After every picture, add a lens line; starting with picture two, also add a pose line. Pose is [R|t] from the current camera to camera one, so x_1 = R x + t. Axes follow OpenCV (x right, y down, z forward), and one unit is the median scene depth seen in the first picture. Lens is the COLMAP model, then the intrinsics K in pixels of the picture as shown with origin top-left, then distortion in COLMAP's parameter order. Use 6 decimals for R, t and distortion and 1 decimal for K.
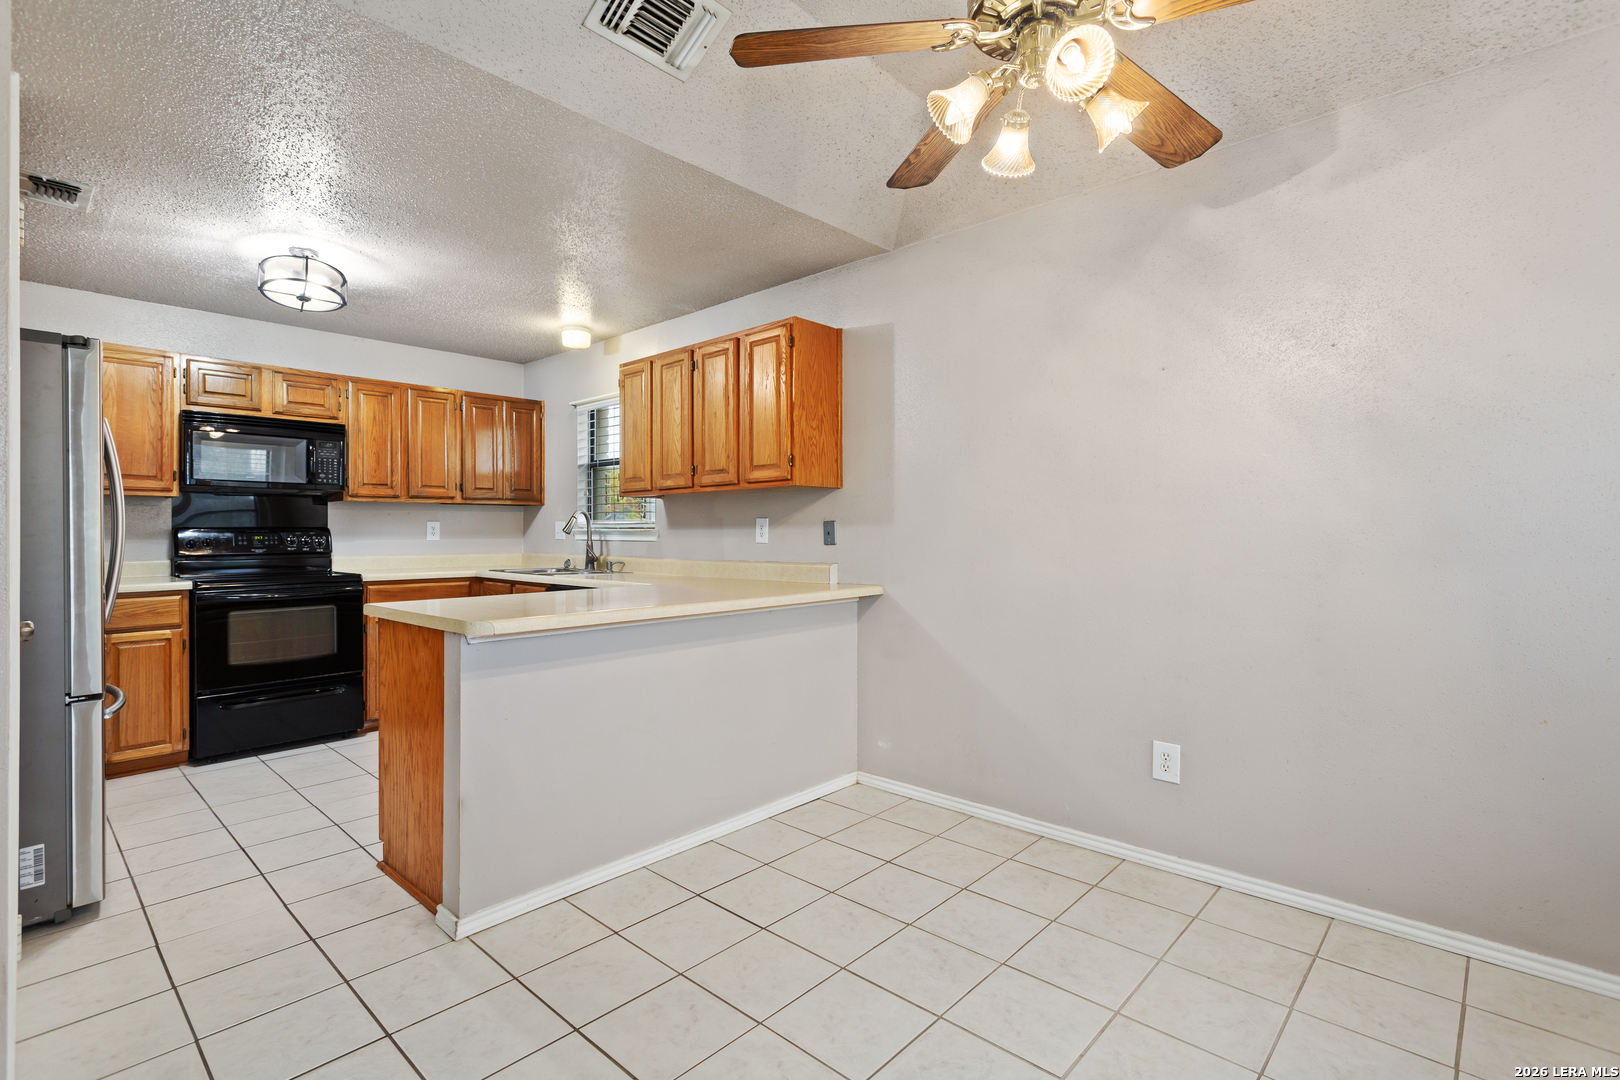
lens RADIAL K [[755.0, 0, 808.3], [0, 755.0, 530.0], [0, 0, 1]] dist [0.002095, 0.000402]
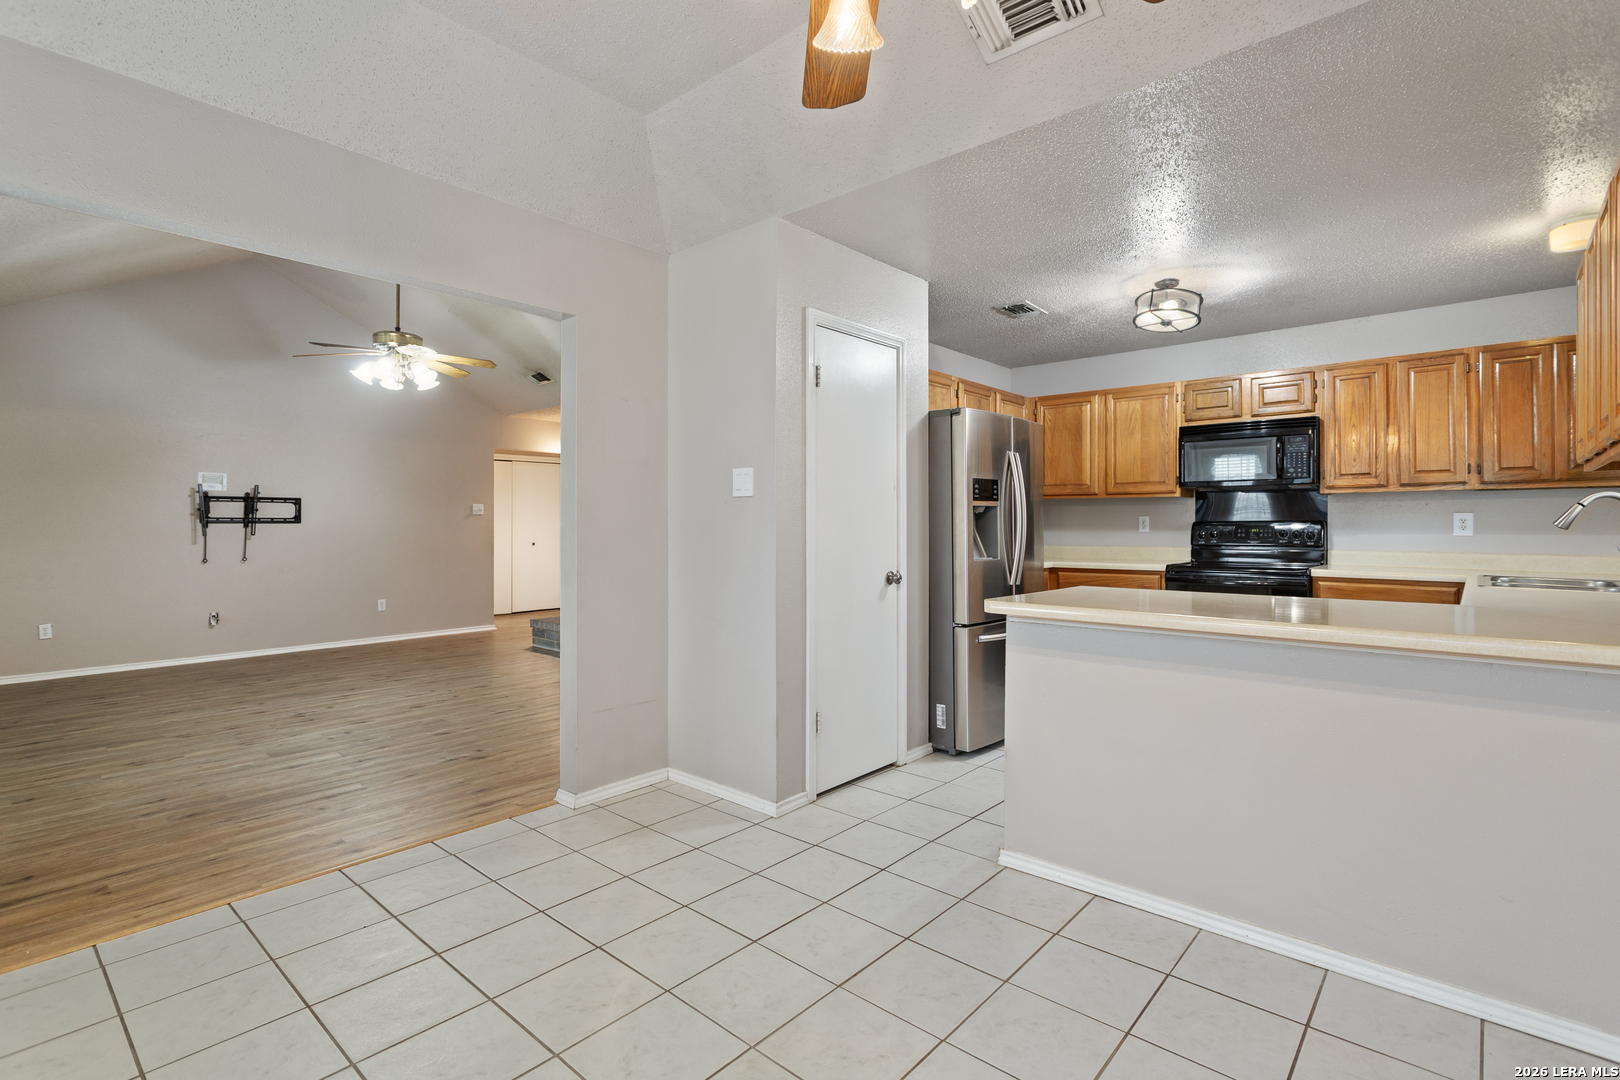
lens RADIAL K [[753.0, 0, 811.5], [0, 753.0, 520.6], [0, 0, 1]] dist [0.000658, 0.000508]
pose [[0.033965, -0.002716, -0.999419, 0.351559], [0.001805, 0.999995, -0.002656, -0.002202], [0.999421, -0.001714, 0.033970, 0.317596]]
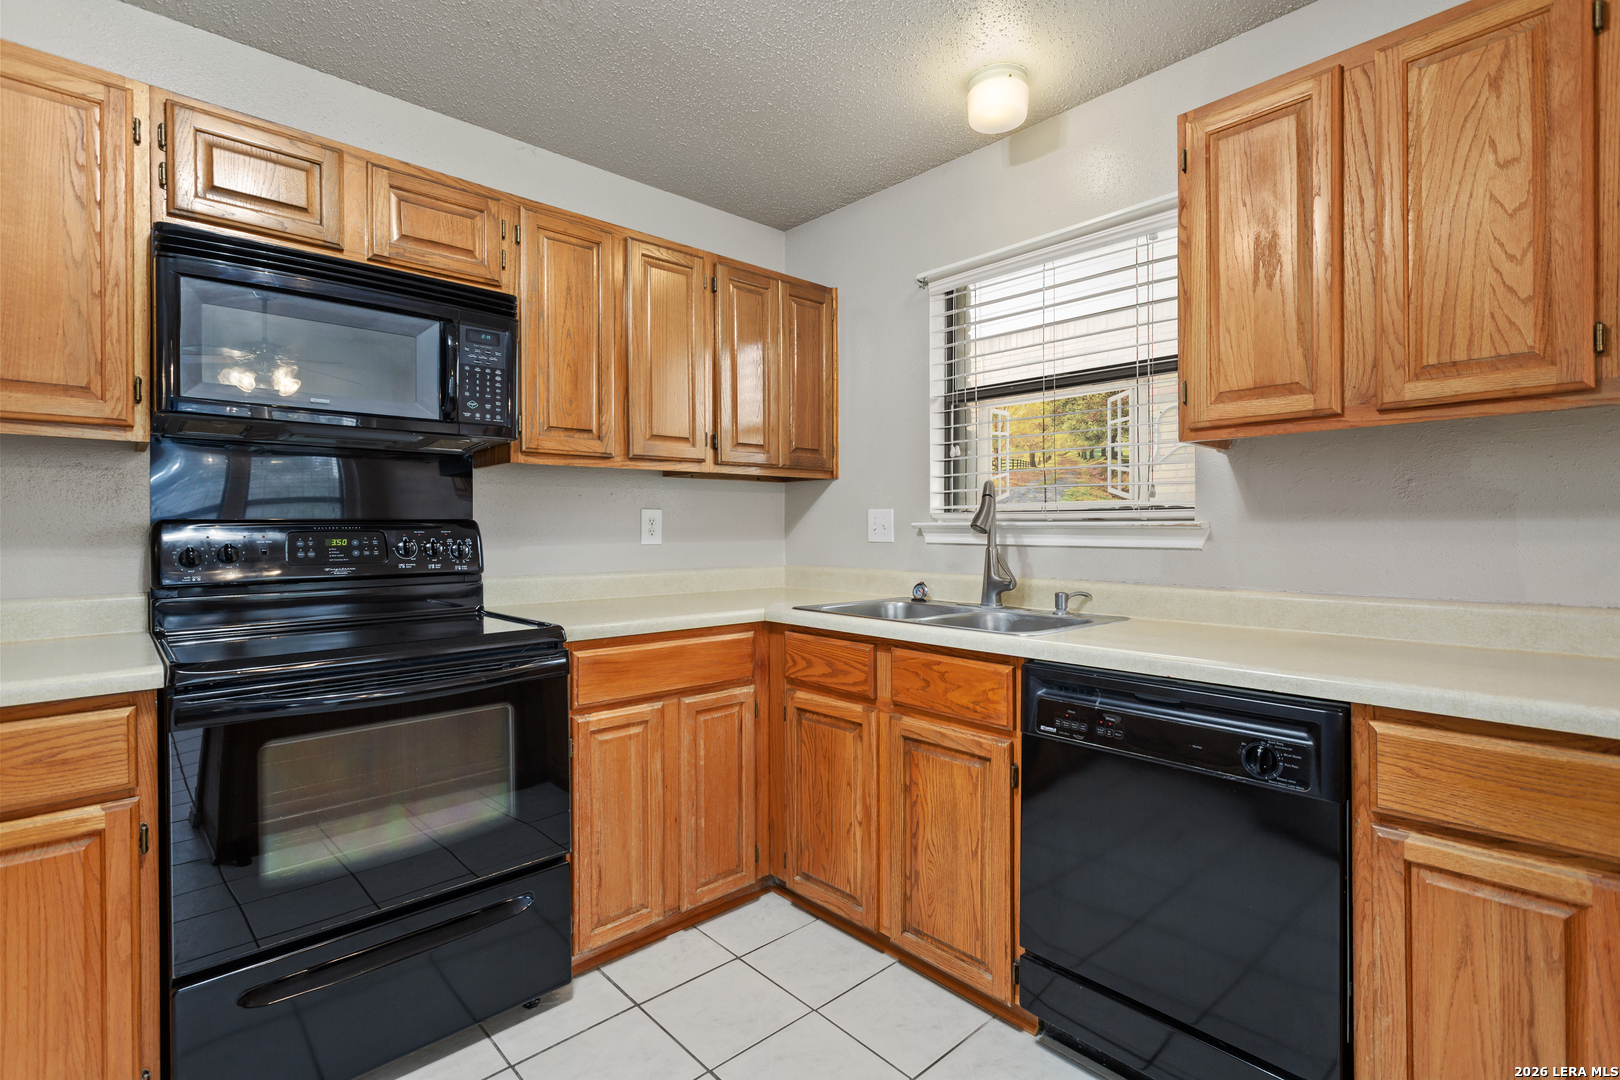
lens RADIAL K [[755.0, 0, 808.3], [0, 755.0, 530.0], [0, 0, 1]] dist [0.002095, 0.000402]
pose [[0.996651, -0.002471, -0.081732, -0.407502], [0.002868, 0.999985, 0.004735, 0.001391], [0.081719, -0.004953, 0.996643, 0.567969]]
